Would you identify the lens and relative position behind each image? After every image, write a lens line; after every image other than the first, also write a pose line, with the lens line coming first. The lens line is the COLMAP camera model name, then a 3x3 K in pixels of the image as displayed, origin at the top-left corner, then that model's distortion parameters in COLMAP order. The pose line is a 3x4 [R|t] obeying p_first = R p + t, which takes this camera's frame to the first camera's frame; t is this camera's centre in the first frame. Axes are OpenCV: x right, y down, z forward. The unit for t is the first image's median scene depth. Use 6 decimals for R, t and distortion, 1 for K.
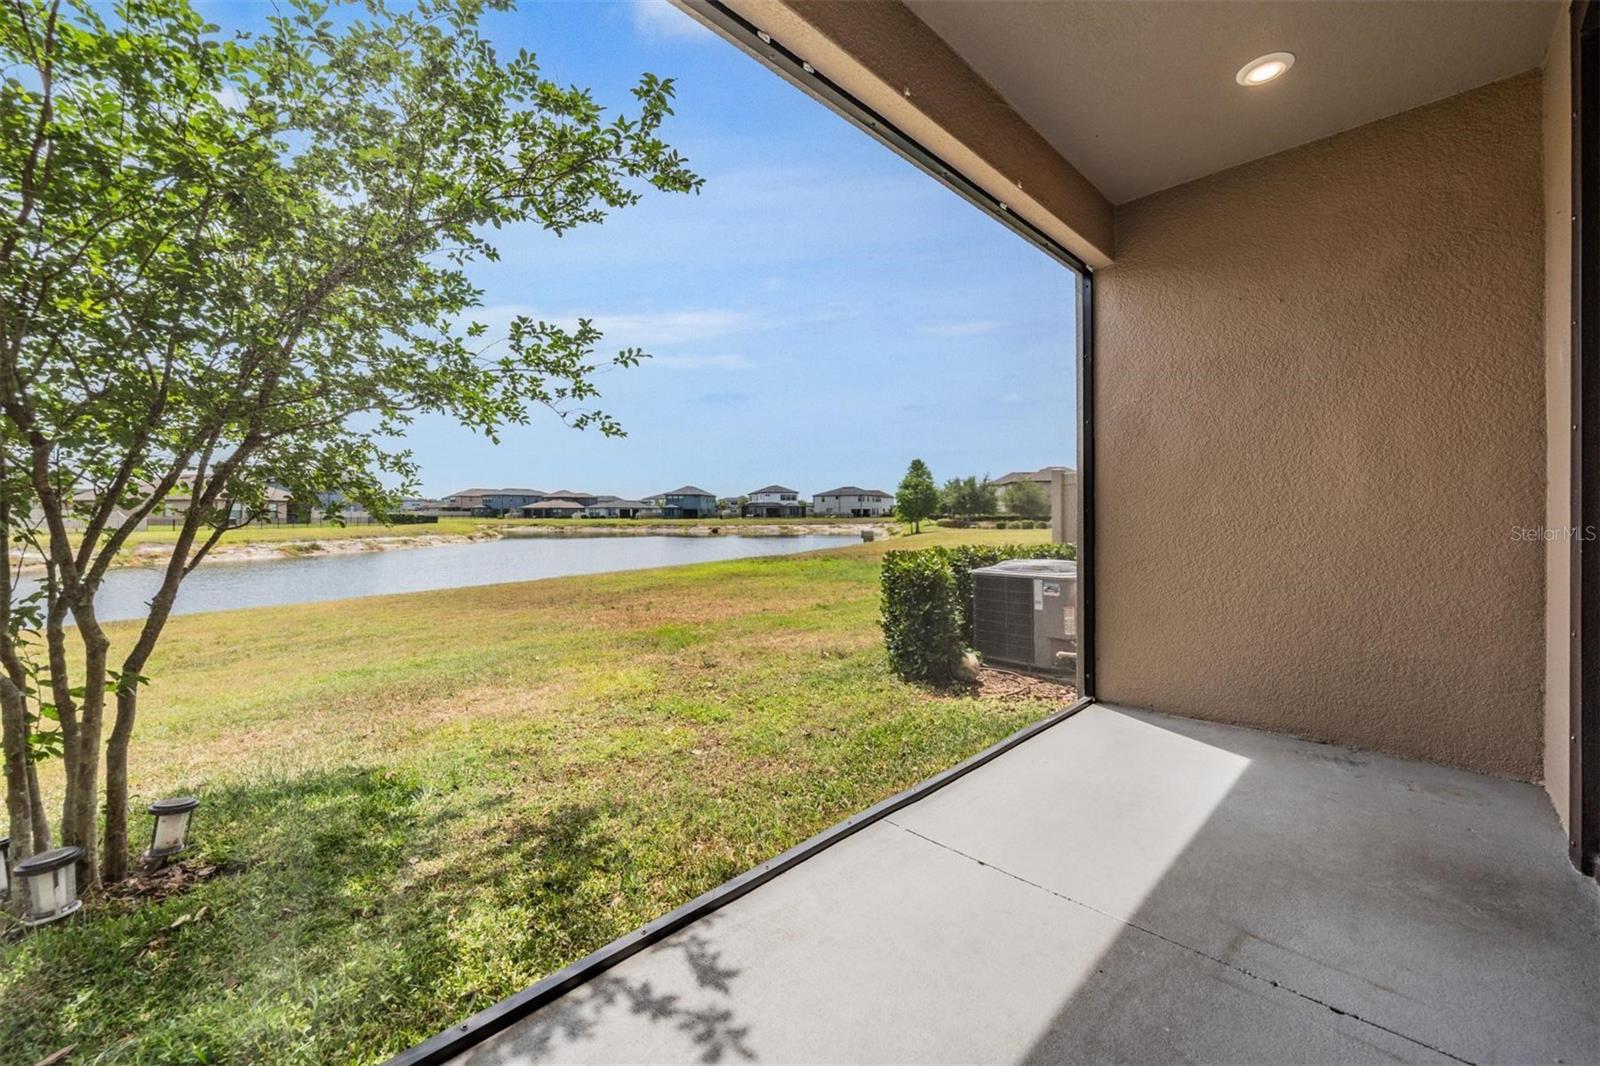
lens RADIAL K [[617.8, 0, 794.5], [0, 617.8, 512.2], [0, 0, 1]] dist [0.000229, 0.000124]
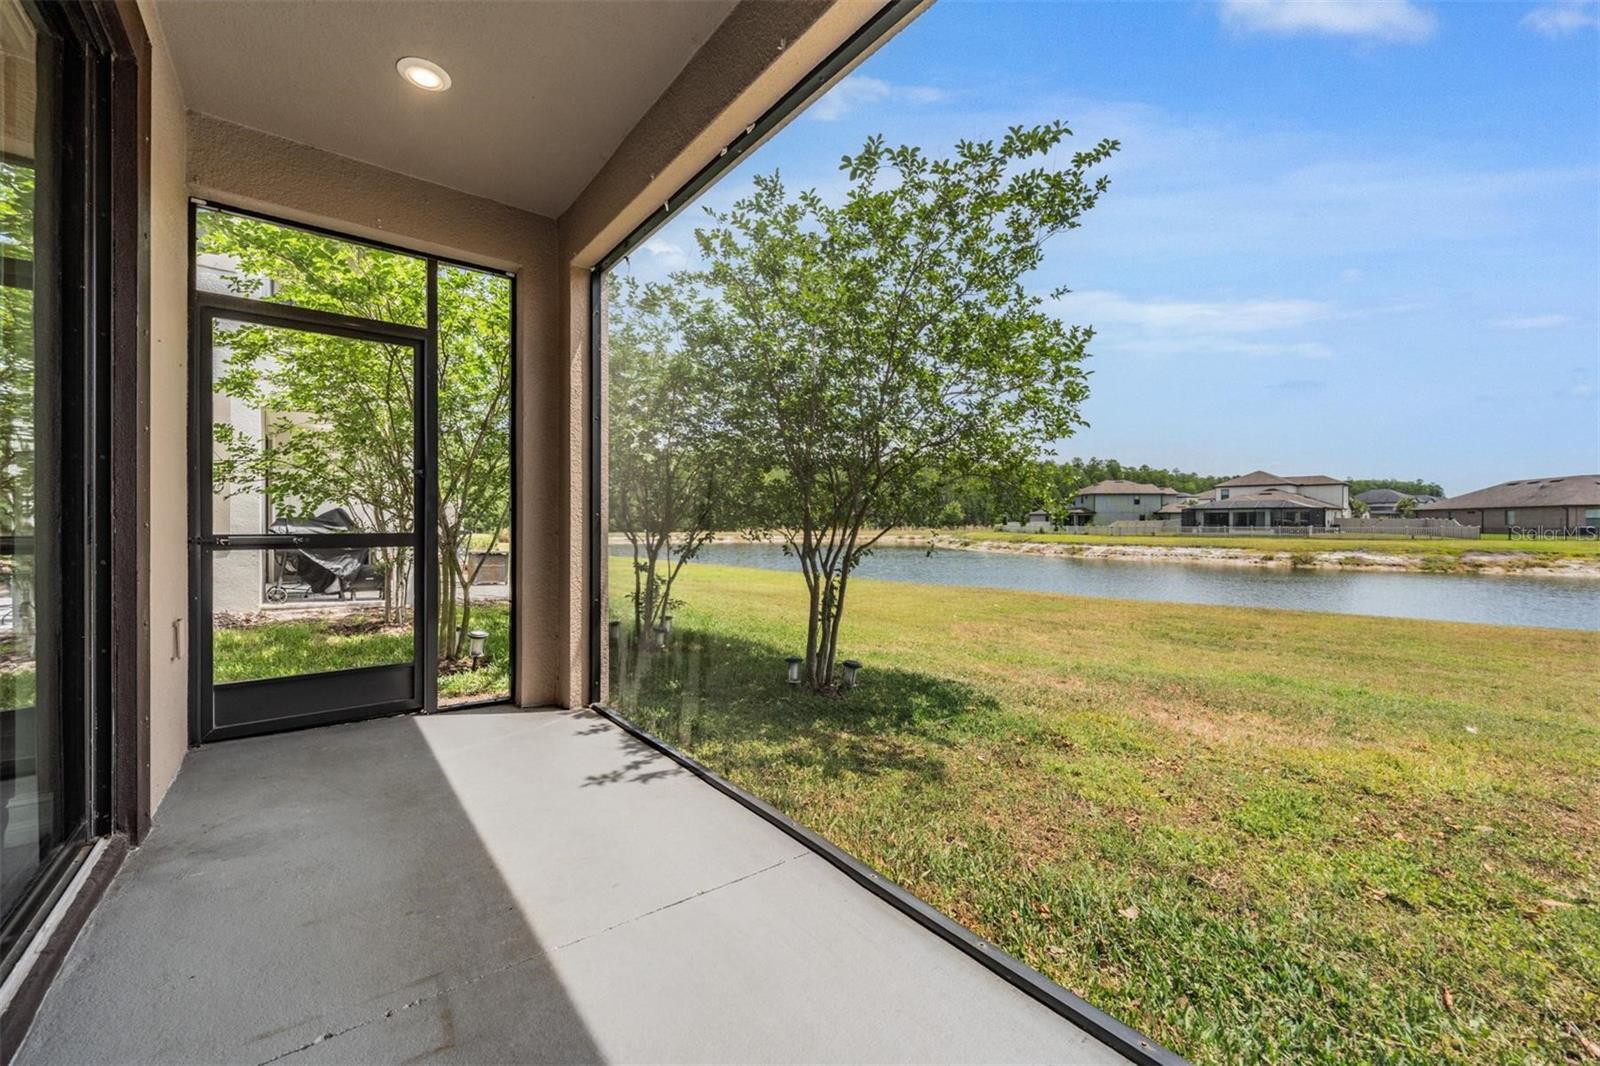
lens RADIAL K [[601.0, 0, 799.9], [0, 601.0, 522.9], [0, 0, 1]] dist [-0.000027, -0.000023]
pose [[-0.098577, 0.001236, -0.995129, 1.134876], [0.002771, 0.999996, 0.000967, 0.018931], [0.995126, -0.002662, -0.098580, 1.196823]]
